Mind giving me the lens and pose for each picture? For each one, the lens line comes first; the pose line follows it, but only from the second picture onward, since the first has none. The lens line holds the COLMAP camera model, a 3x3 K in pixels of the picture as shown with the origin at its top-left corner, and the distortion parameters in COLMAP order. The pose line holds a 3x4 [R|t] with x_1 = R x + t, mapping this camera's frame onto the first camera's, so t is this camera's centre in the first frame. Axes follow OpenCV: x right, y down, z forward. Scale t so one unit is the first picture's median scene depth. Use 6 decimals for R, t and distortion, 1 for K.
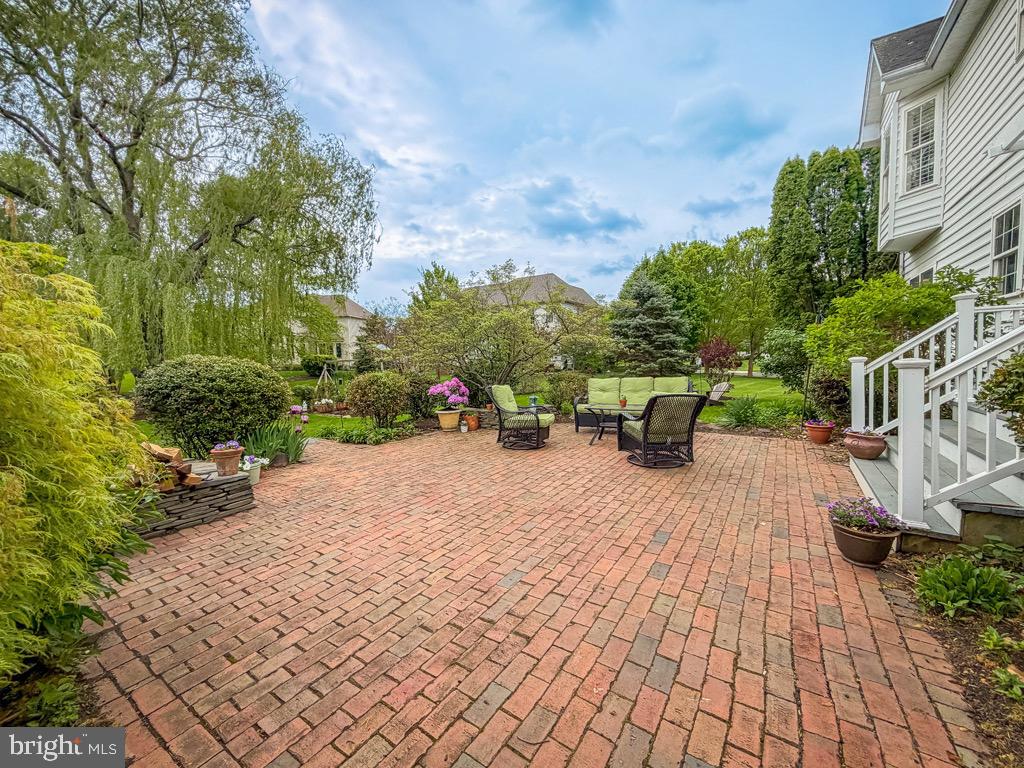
lens RADIAL K [[411.0, 0, 504.3], [0, 411.0, 398.8], [0, 0, 1]] dist [-0.002803, -0.000056]
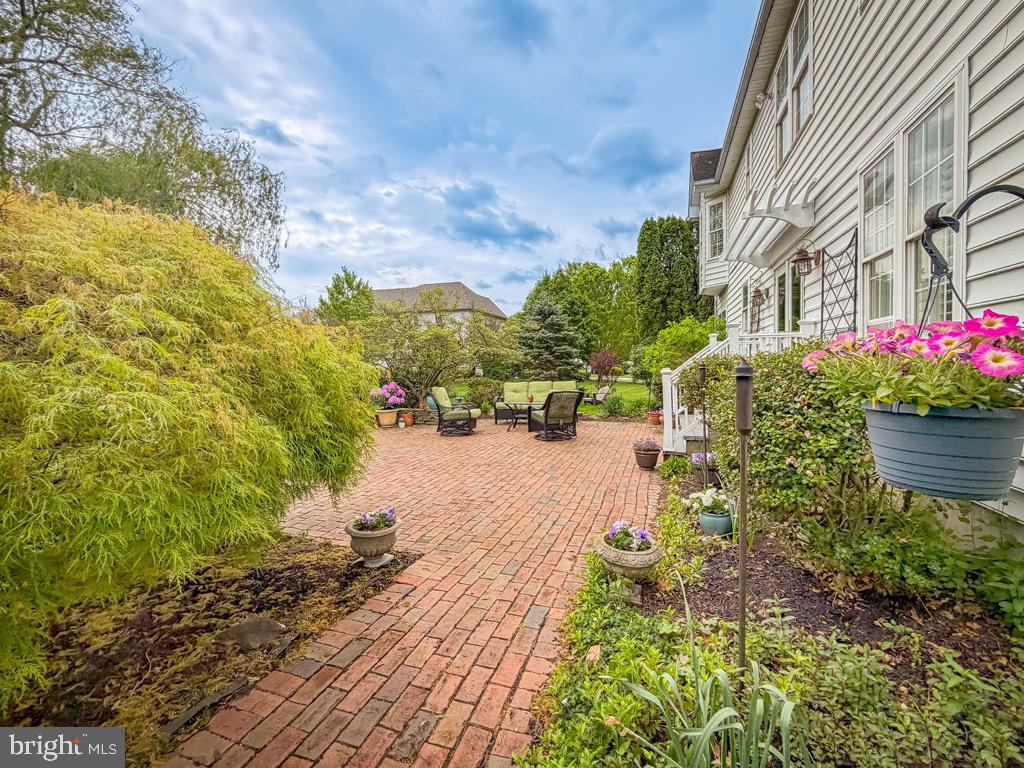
lens RADIAL K [[411.0, 0, 512.6], [0, 411.0, 376.2], [0, 0, 1]] dist [-0.002803, -0.000056]
pose [[0.970320, 0.005751, 0.241757, -0.072245], [0.011435, 0.997508, -0.069627, 0.018824], [-0.241555, 0.070325, 0.967836, -0.225409]]
